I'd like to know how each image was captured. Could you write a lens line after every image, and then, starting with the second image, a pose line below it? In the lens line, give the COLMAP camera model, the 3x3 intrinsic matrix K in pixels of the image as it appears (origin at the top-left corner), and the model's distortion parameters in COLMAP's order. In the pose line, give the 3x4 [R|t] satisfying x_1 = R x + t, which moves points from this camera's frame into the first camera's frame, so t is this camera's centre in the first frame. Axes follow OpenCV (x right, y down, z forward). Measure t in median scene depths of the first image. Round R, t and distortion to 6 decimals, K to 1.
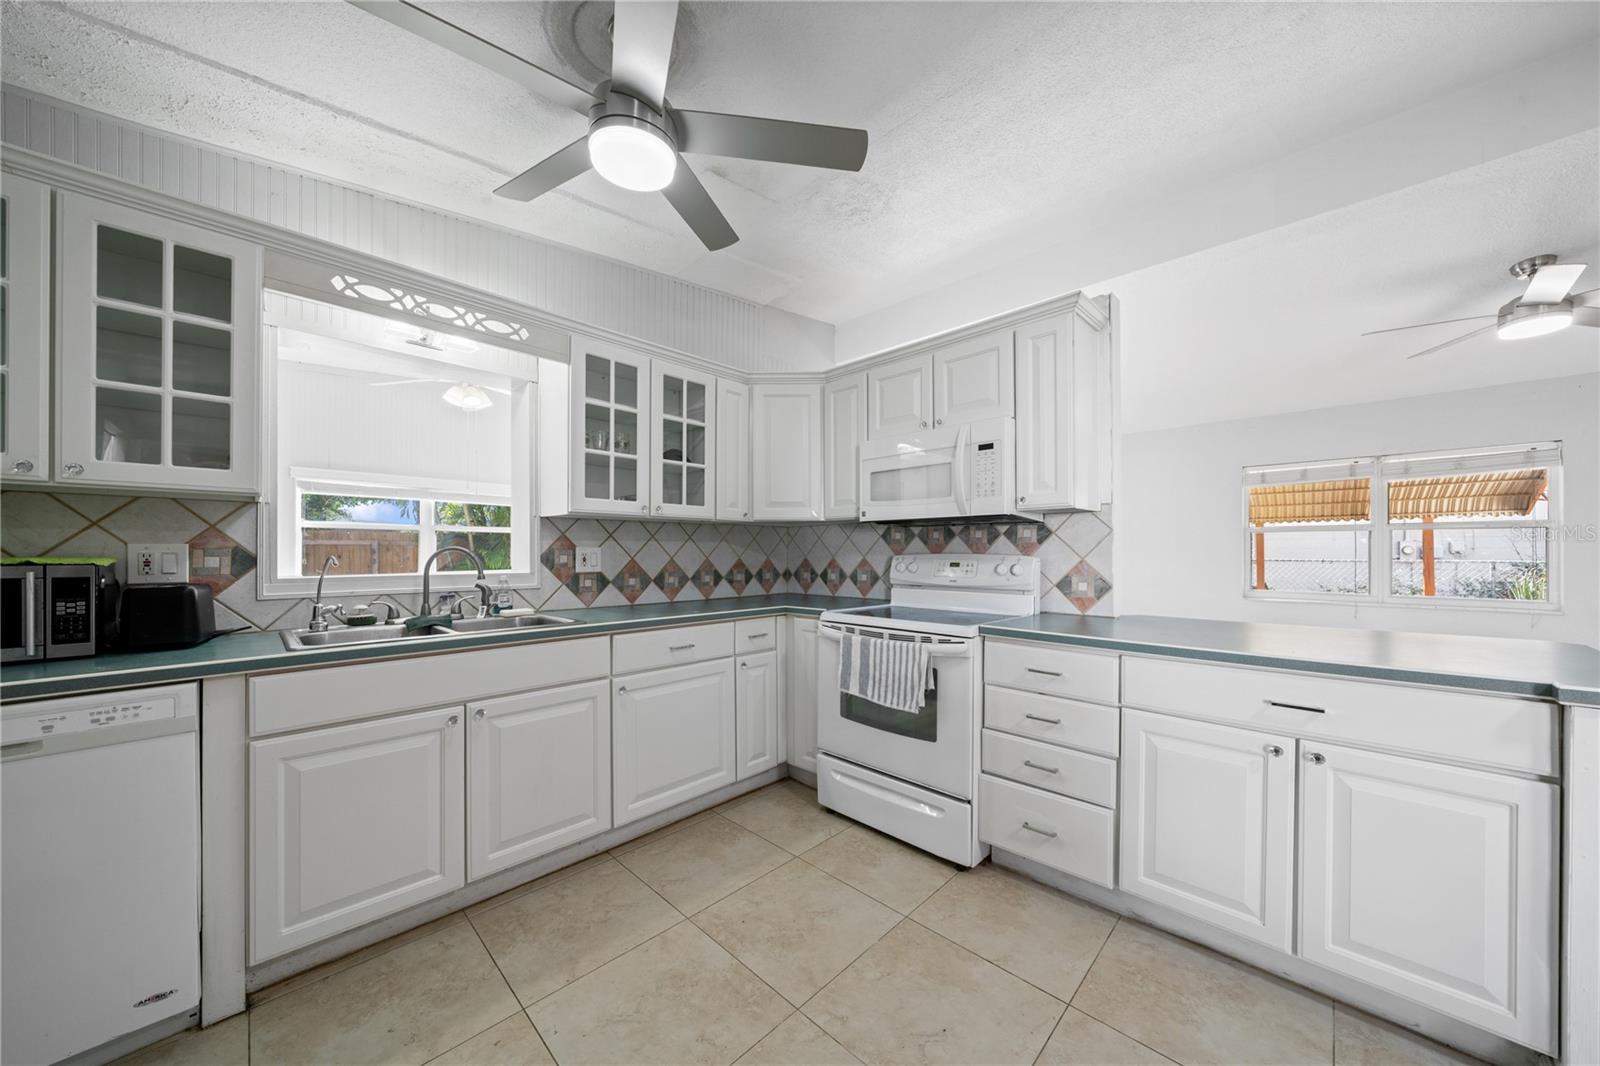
lens RADIAL K [[541.4, 0, 800.9], [0, 541.4, 550.8], [0, 0, 1]] dist [-0.007143, 0.000146]
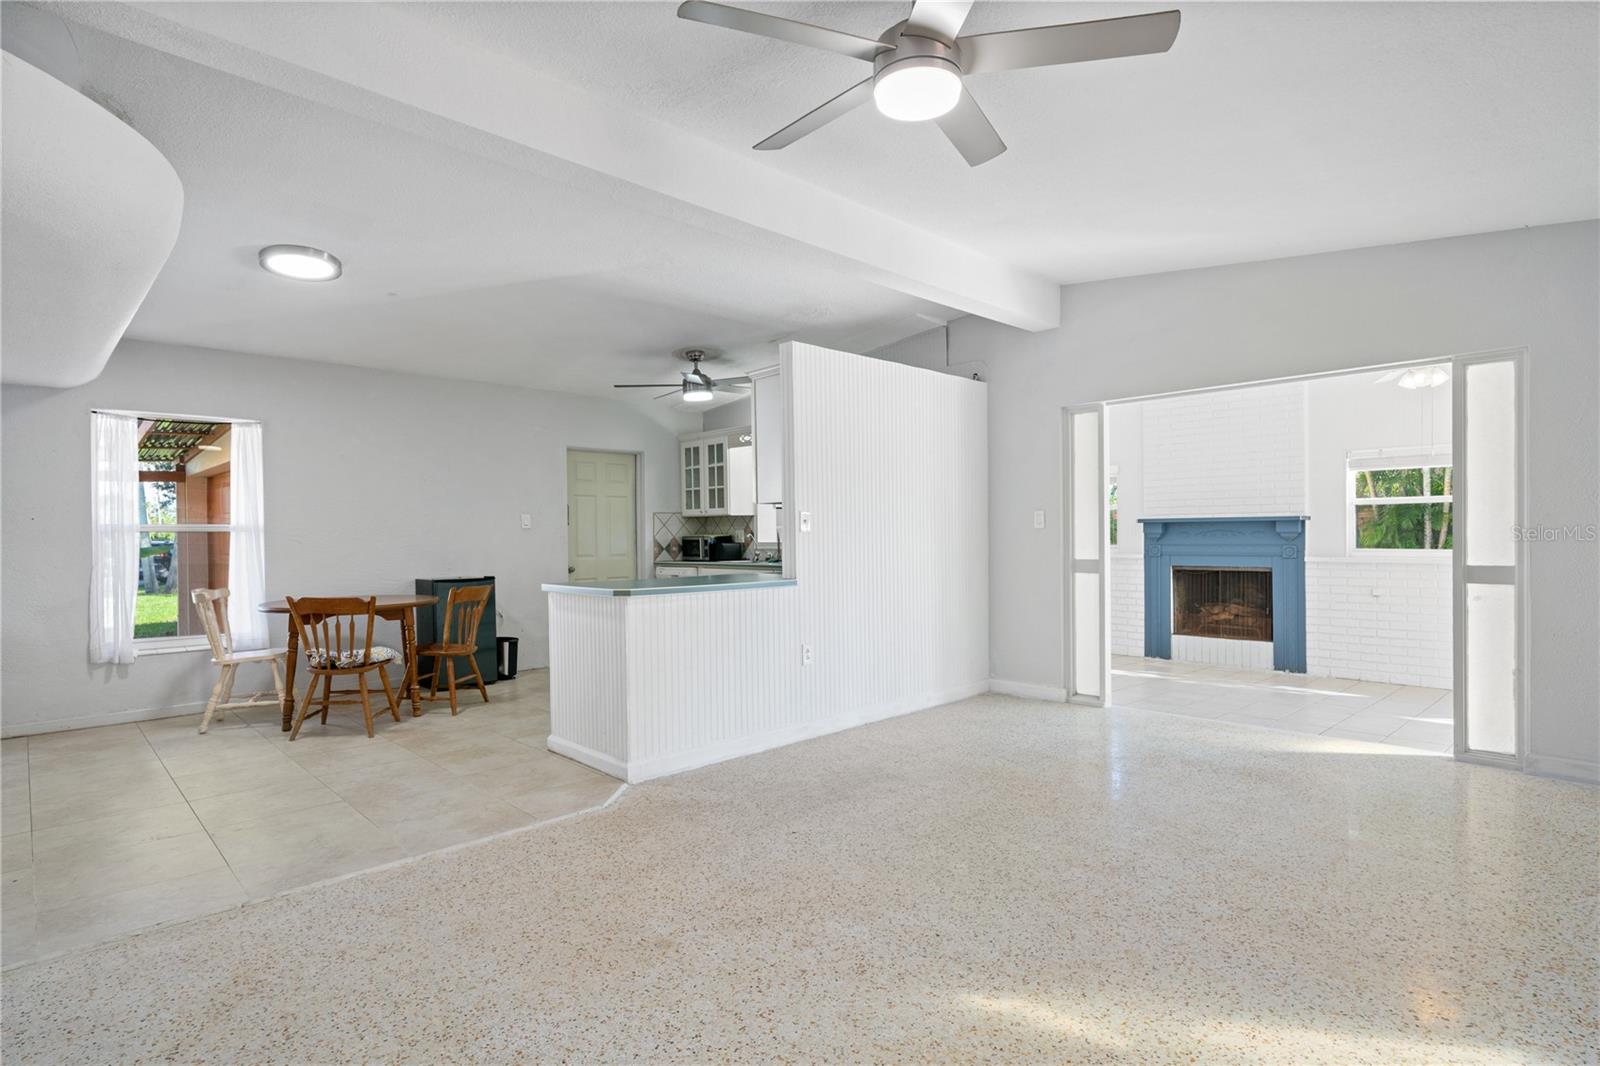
lens RADIAL K [[830.7, 0, 823.3], [0, 830.7, 540.6], [0, 0, 1]] dist [-0.004631, 0.000370]
pose [[-0.013958, 0.006982, -0.999878, 2.630748], [0.014720, 0.999869, 0.006777, 0.015206], [0.999794, -0.014623, -0.014059, 1.103623]]
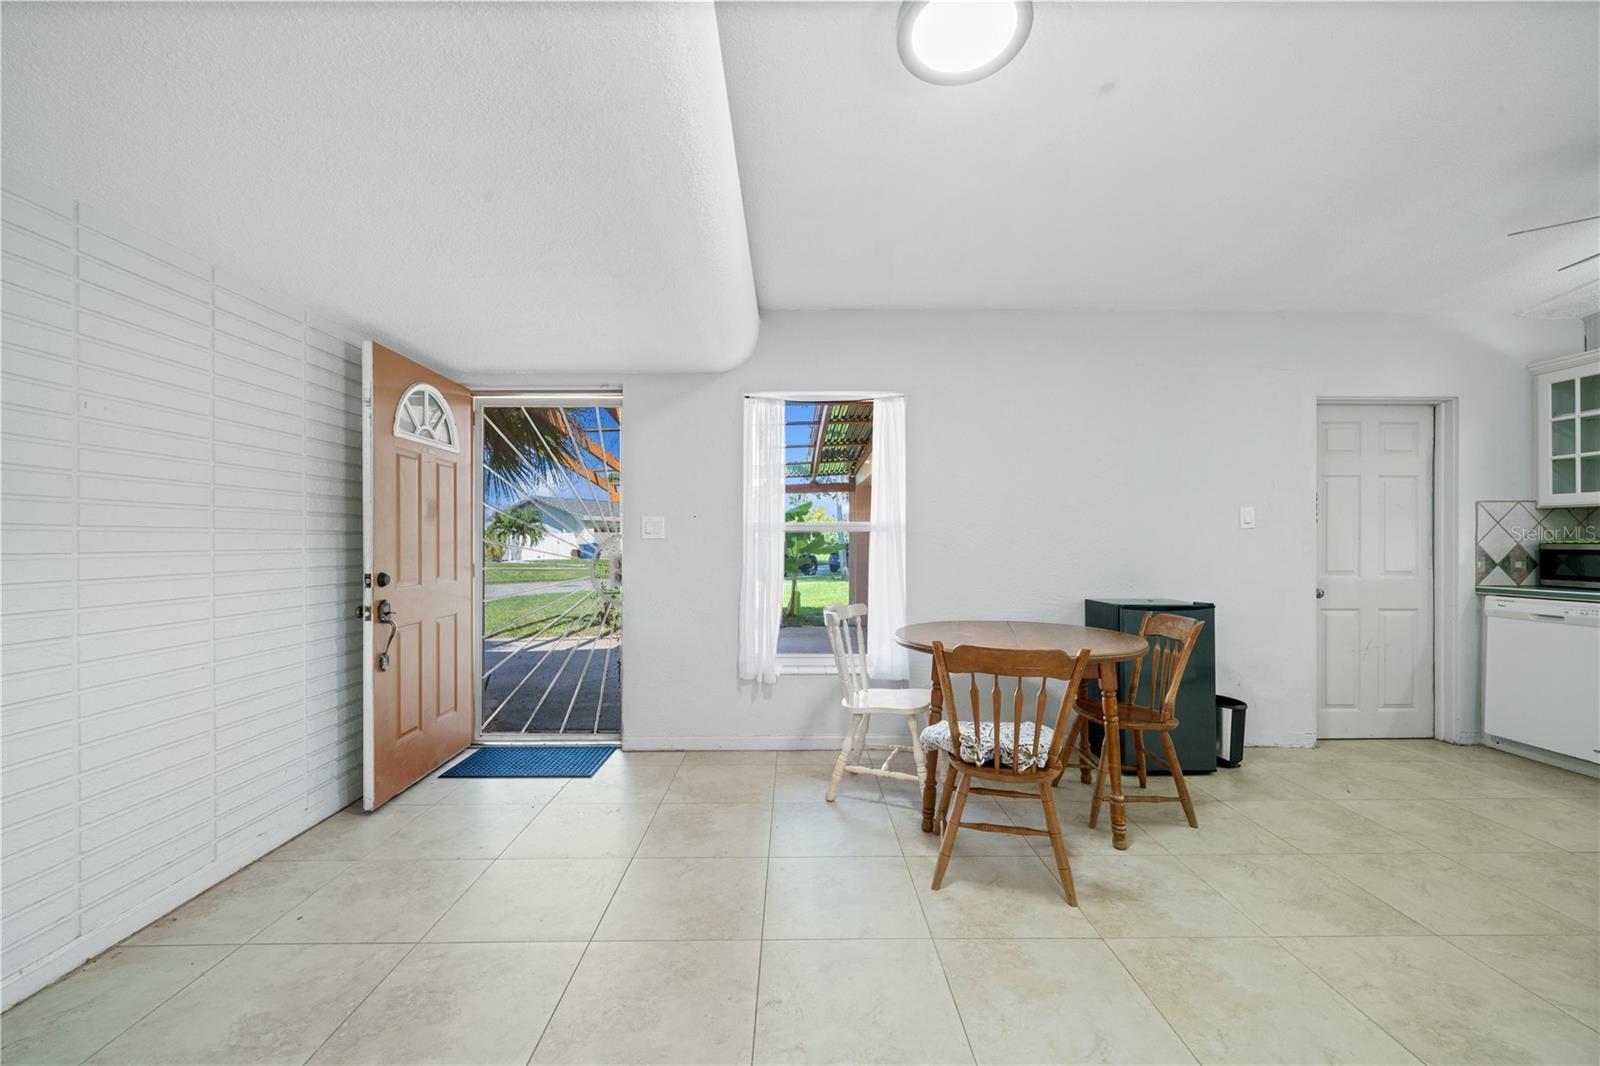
lens RADIAL K [[656.3, 0, 792.2], [0, 656.3, 540.1], [0, 0, 1]] dist [-0.002525, 0.000257]
pose [[-0.712612, 0.002953, -0.701552, 1.459068], [0.003650, 0.999993, 0.000502, -0.001219], [0.701548, -0.002203, -0.712618, 0.316942]]
